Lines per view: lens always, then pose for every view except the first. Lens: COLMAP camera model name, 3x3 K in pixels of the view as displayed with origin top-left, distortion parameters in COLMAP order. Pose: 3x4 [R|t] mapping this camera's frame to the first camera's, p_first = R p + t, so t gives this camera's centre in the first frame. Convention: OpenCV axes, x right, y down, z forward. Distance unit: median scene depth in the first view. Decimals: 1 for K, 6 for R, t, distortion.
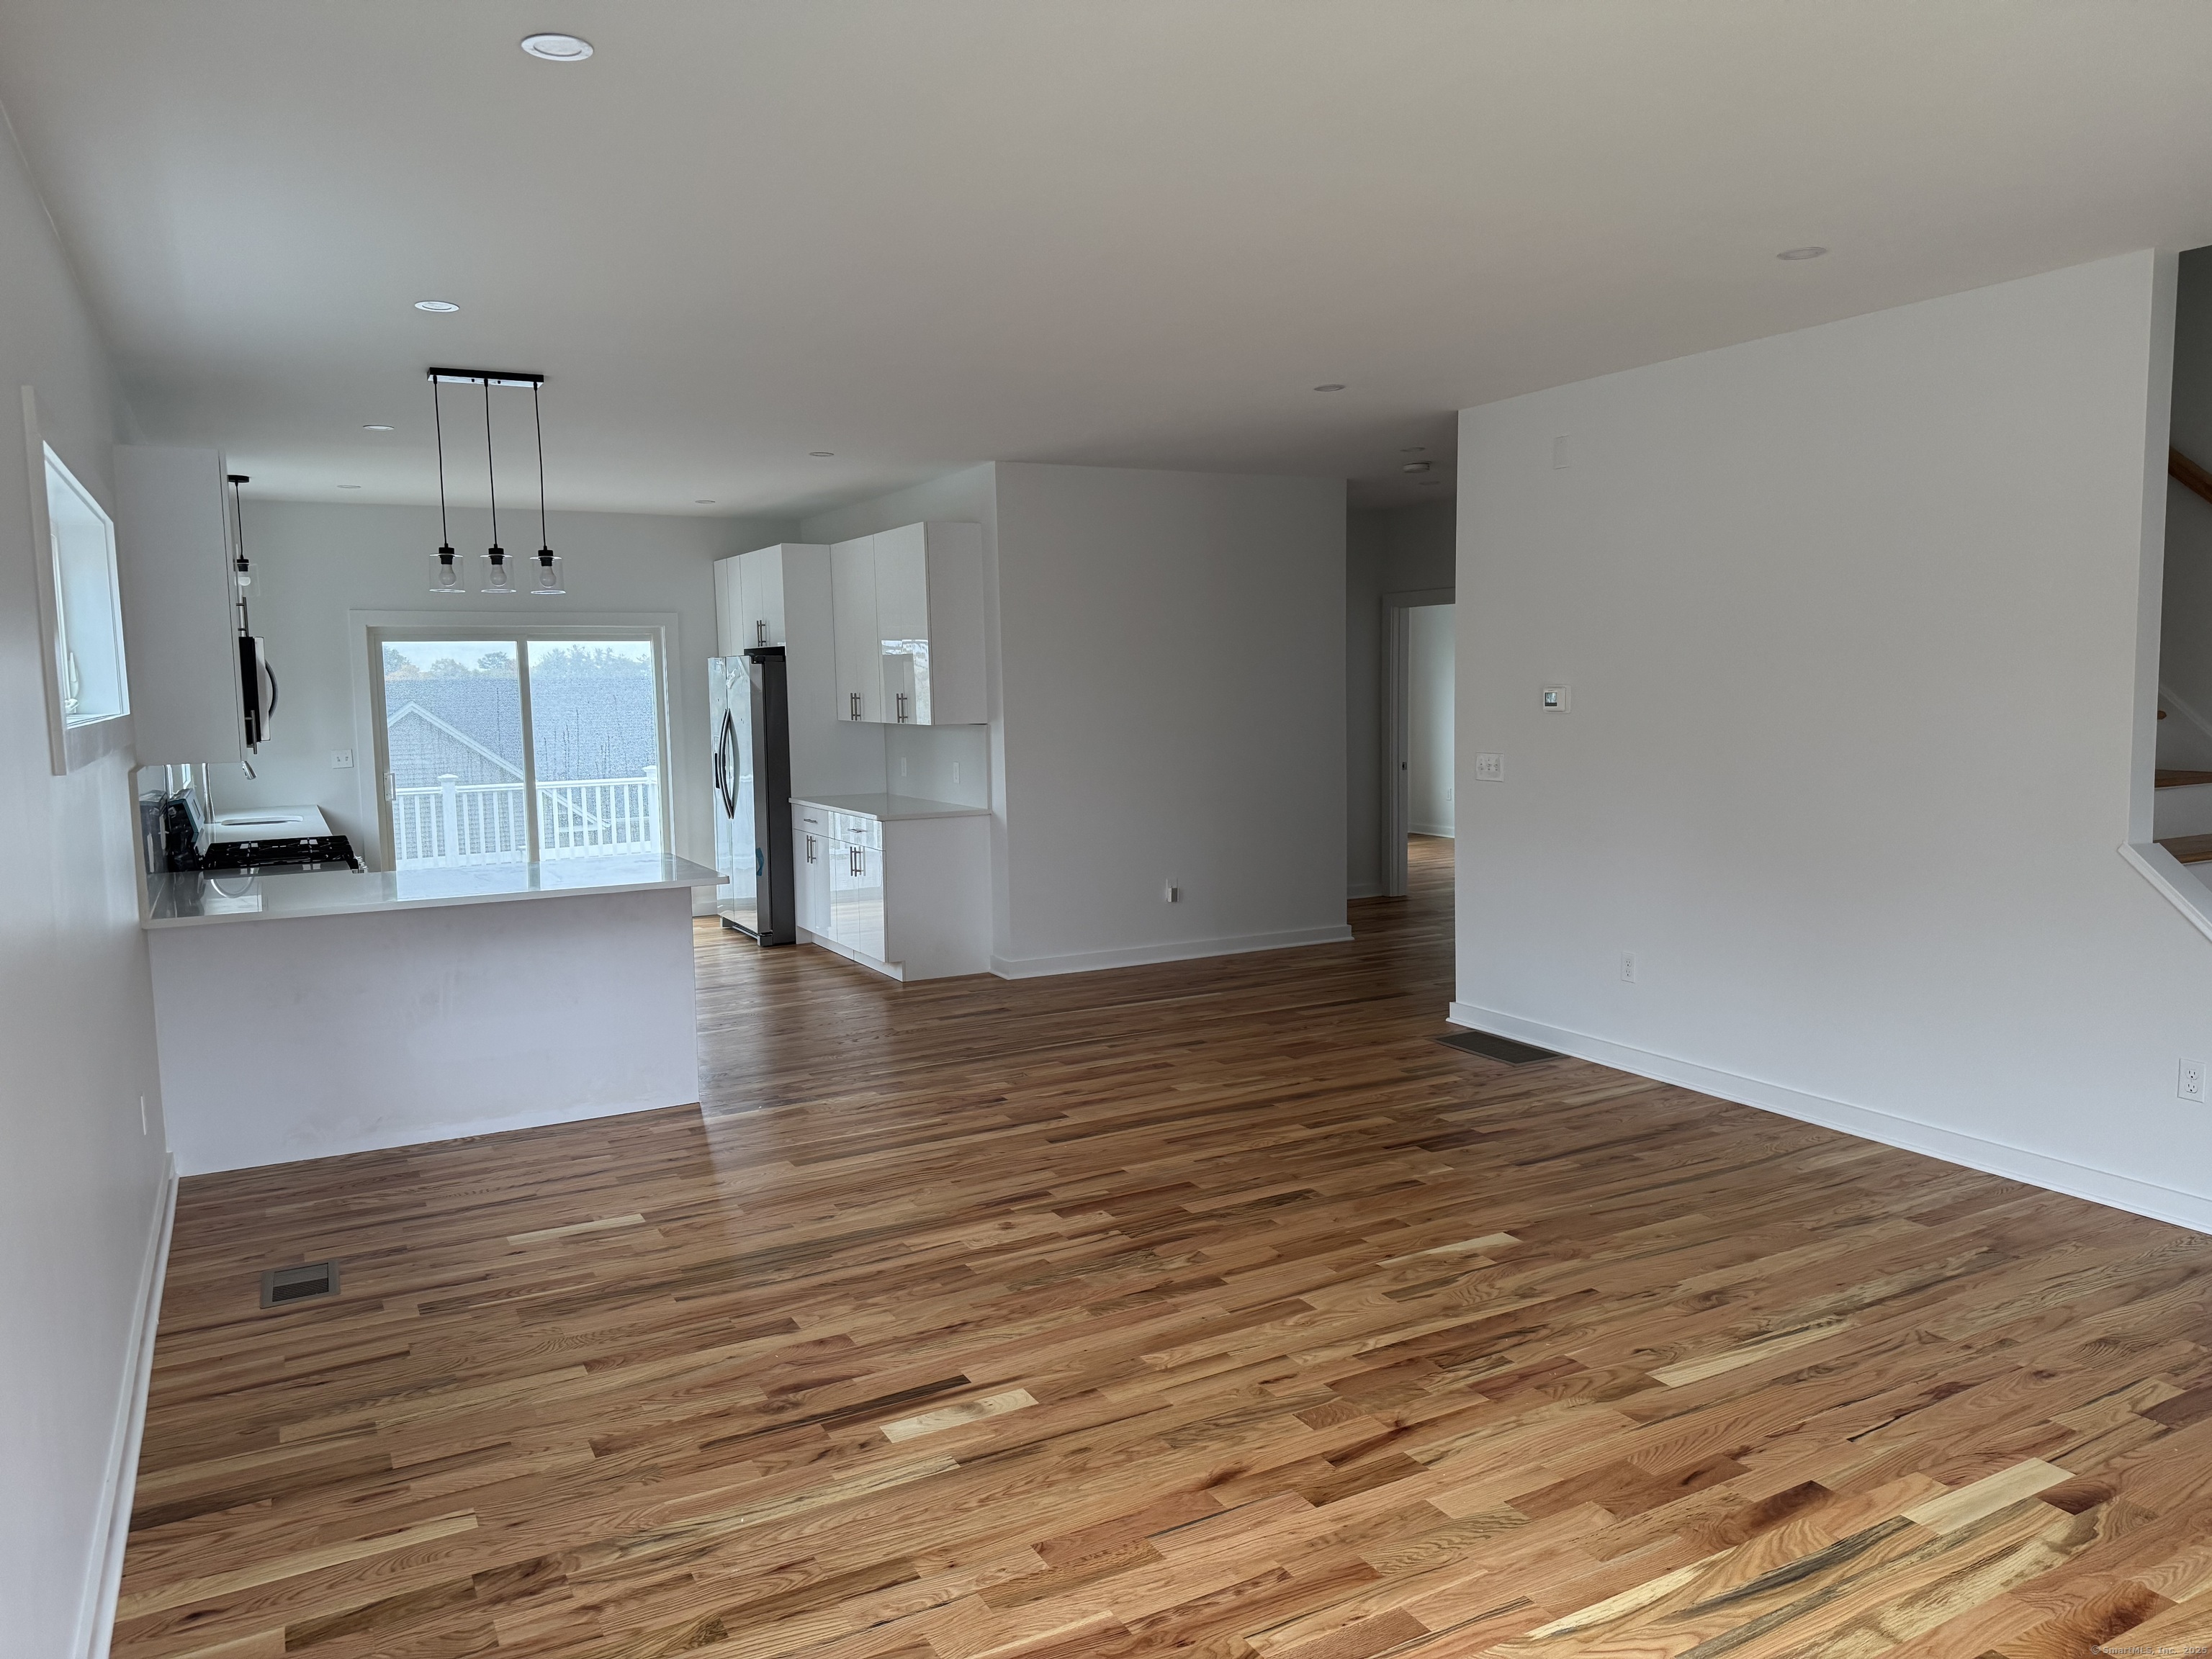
lens RADIAL K [[1553.7, 0, 1108.2], [0, 1553.7, 830.2], [0, 0, 1]] dist [0.049081, -0.060653]
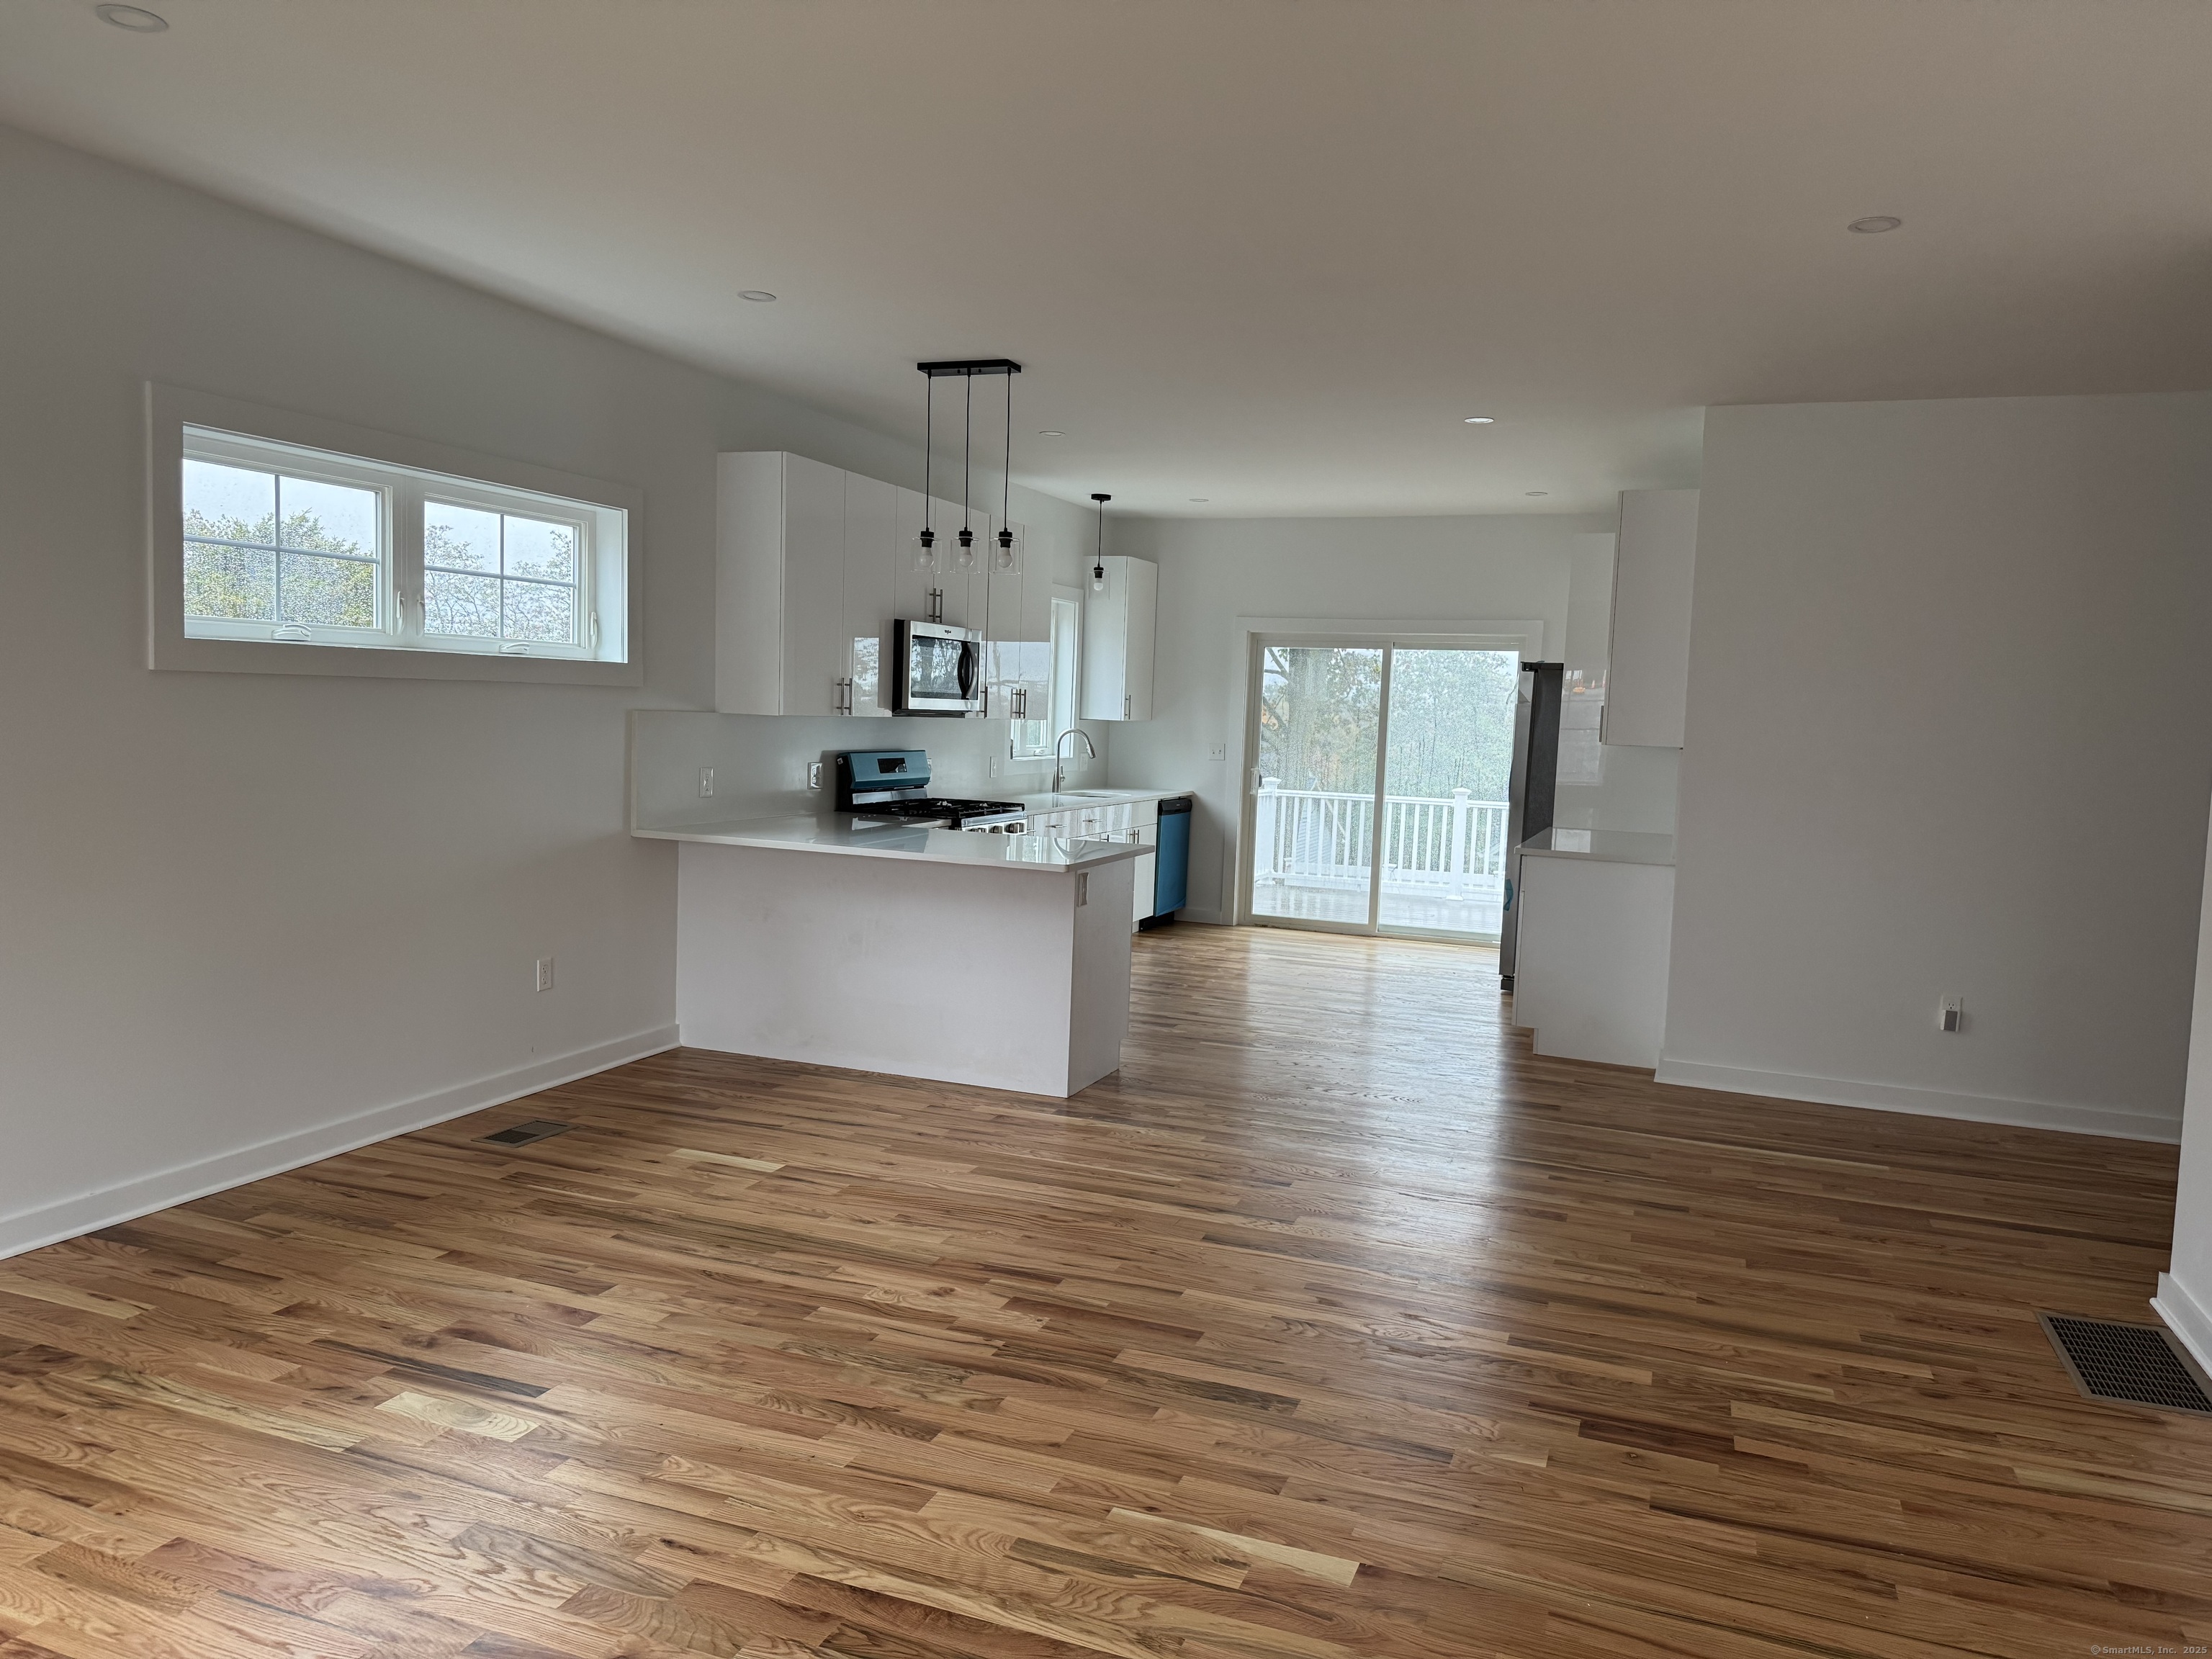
lens RADIAL K [[1553.7, 0, 1087.8], [0, 1553.7, 808.9], [0, 0, 1]] dist [0.049081, -0.060653]
pose [[0.654559, 0.099435, -0.749443, 0.570158], [-0.129338, 0.991427, 0.018578, -0.029626], [0.744865, 0.084771, 0.661808, 0.459005]]
